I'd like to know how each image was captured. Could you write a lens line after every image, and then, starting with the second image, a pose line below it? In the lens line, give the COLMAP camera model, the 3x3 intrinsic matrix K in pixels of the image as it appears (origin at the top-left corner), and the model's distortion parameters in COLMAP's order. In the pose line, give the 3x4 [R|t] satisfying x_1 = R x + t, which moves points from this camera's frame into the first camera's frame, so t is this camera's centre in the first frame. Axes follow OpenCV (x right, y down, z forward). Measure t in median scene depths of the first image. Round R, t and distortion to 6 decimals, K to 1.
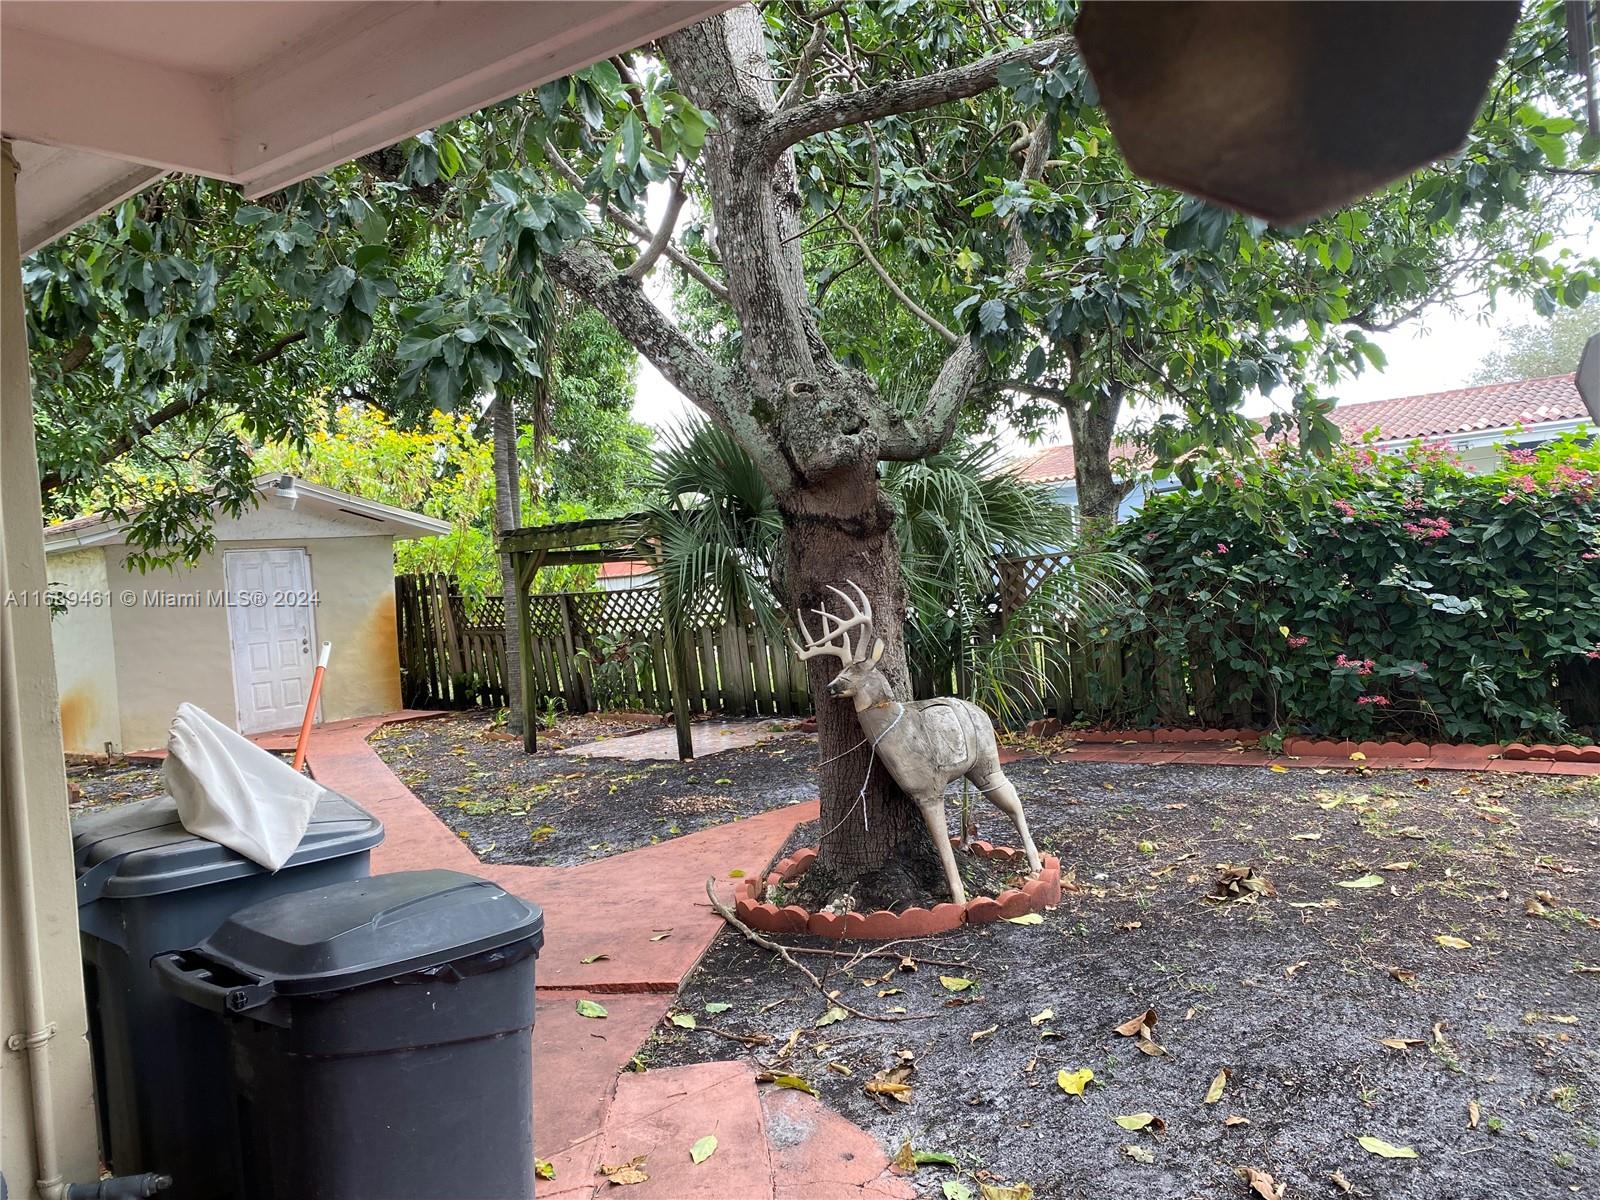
lens RADIAL K [[1215.5, 0, 814.6], [0, 1215.5, 600.2], [0, 0, 1]] dist [0.033138, -0.037543]
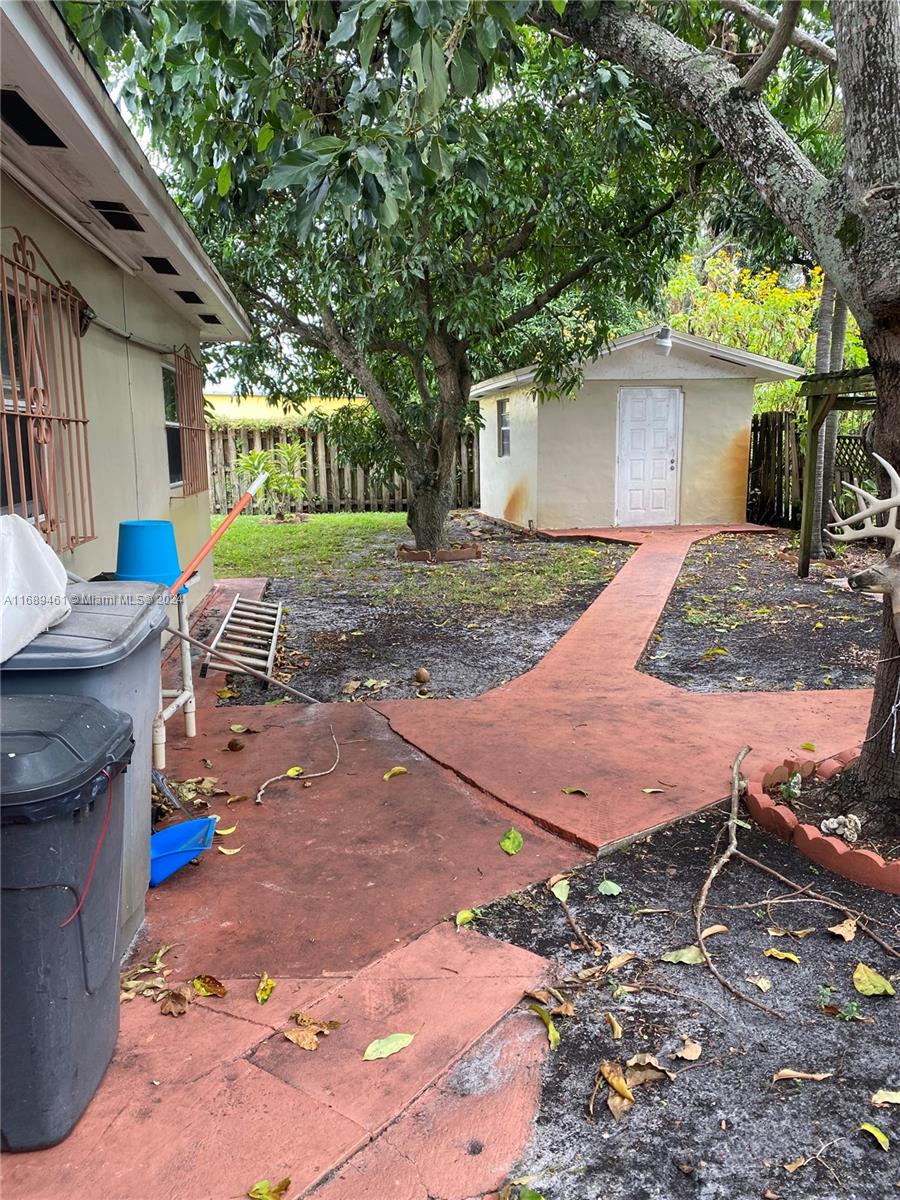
lens RADIAL K [[911.6, 0, 447.6], [0, 911.6, 588.7], [0, 0, 1]] dist [0.033138, -0.037543]
pose [[0.723993, 0.175055, -0.667226, 0.216755], [-0.057285, 0.979180, 0.194741, -0.023792], [0.687425, -0.102769, 0.718948, 0.341106]]
